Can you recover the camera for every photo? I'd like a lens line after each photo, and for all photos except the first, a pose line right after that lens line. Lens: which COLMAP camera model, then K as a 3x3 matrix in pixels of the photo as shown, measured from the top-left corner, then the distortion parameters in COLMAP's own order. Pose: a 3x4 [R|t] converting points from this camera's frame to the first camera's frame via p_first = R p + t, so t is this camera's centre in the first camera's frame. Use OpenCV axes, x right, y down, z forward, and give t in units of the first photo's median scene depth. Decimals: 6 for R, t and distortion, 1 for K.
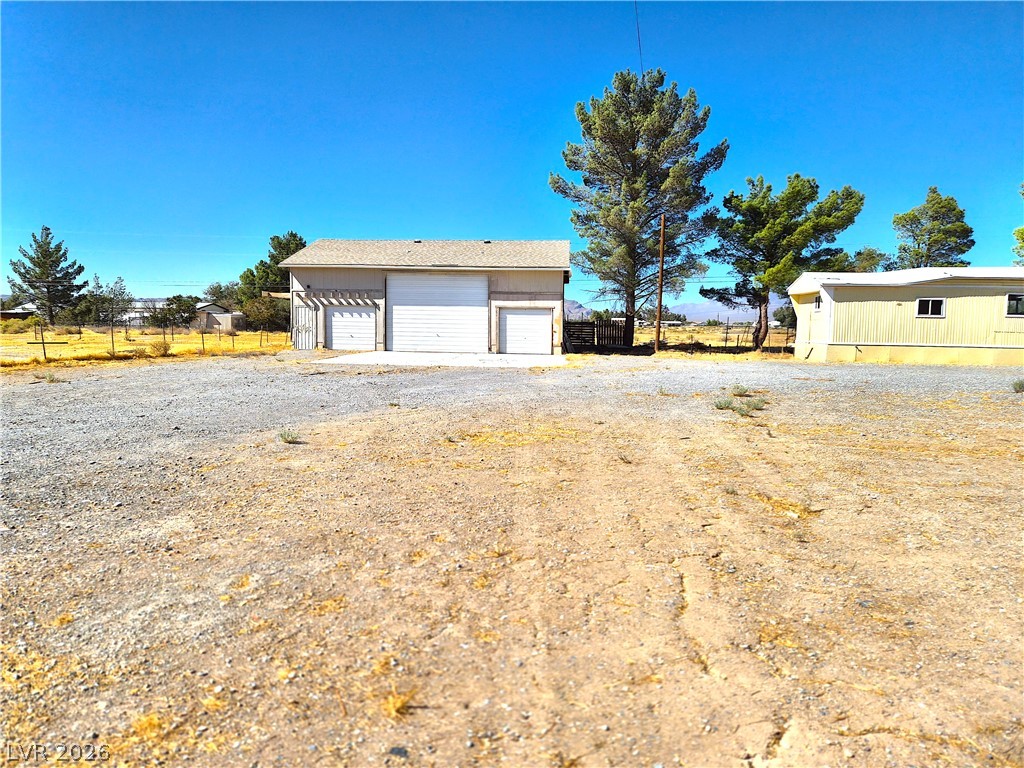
lens RADIAL K [[677.2, 0, 501.8], [0, 677.2, 385.5], [0, 0, 1]] dist [0.061655, -0.047106]
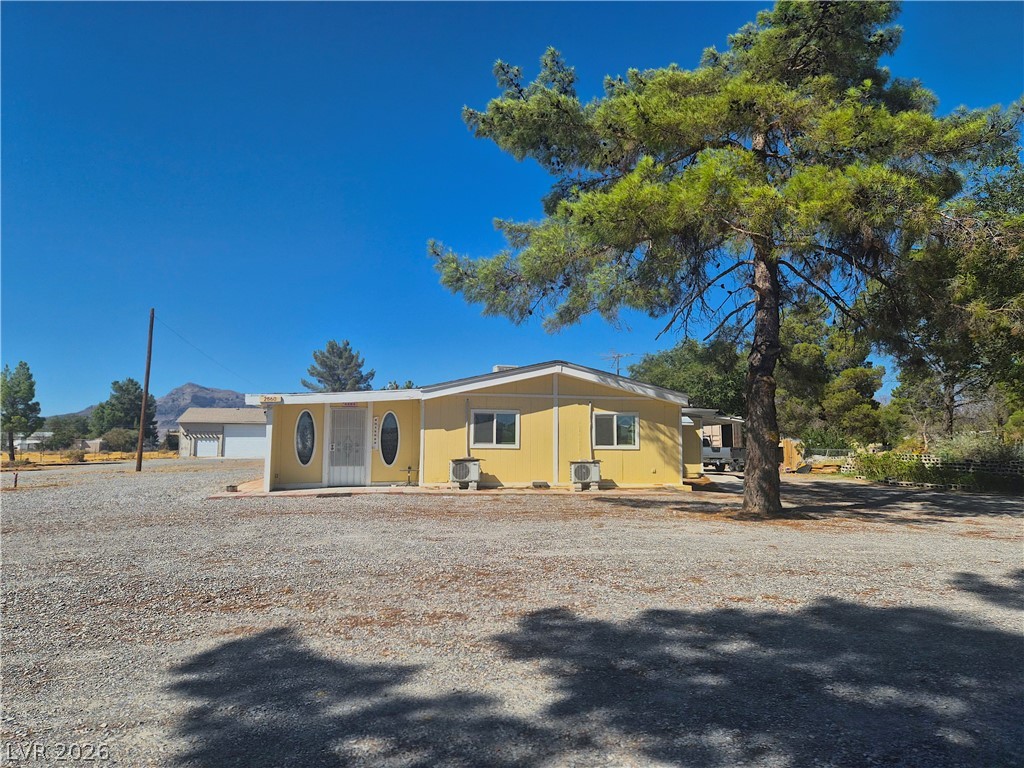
lens RADIAL K [[677.2, 0, 507.3], [0, 677.2, 392.4], [0, 0, 1]] dist [0.061655, -0.047106]
pose [[0.962494, 0.011351, 0.271067, 0.135128], [0.033259, 0.986652, -0.159412, 0.138183], [-0.269258, 0.162449, 0.949268, -1.539119]]
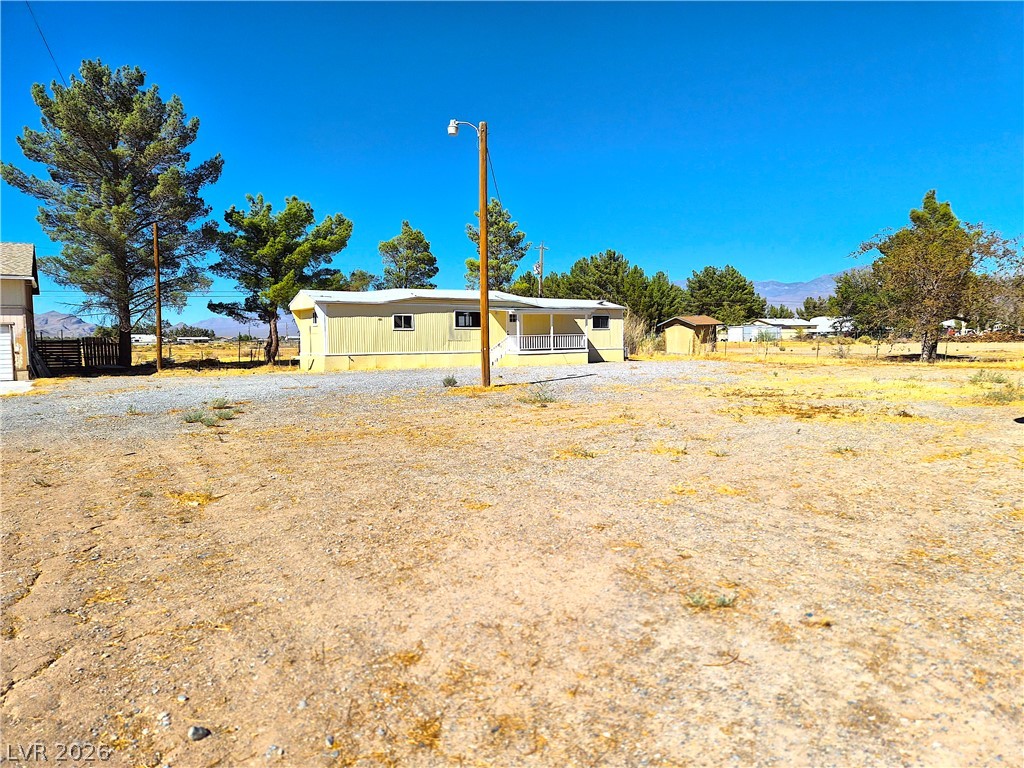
lens RADIAL K [[677.2, 0, 512.3], [0, 677.2, 376.1], [0, 0, 1]] dist [0.061655, -0.047106]
pose [[0.774609, -0.059324, 0.629652, 0.011091], [0.081330, 0.996668, -0.006150, 0.002263], [-0.627189, 0.055974, 0.776853, -0.021276]]
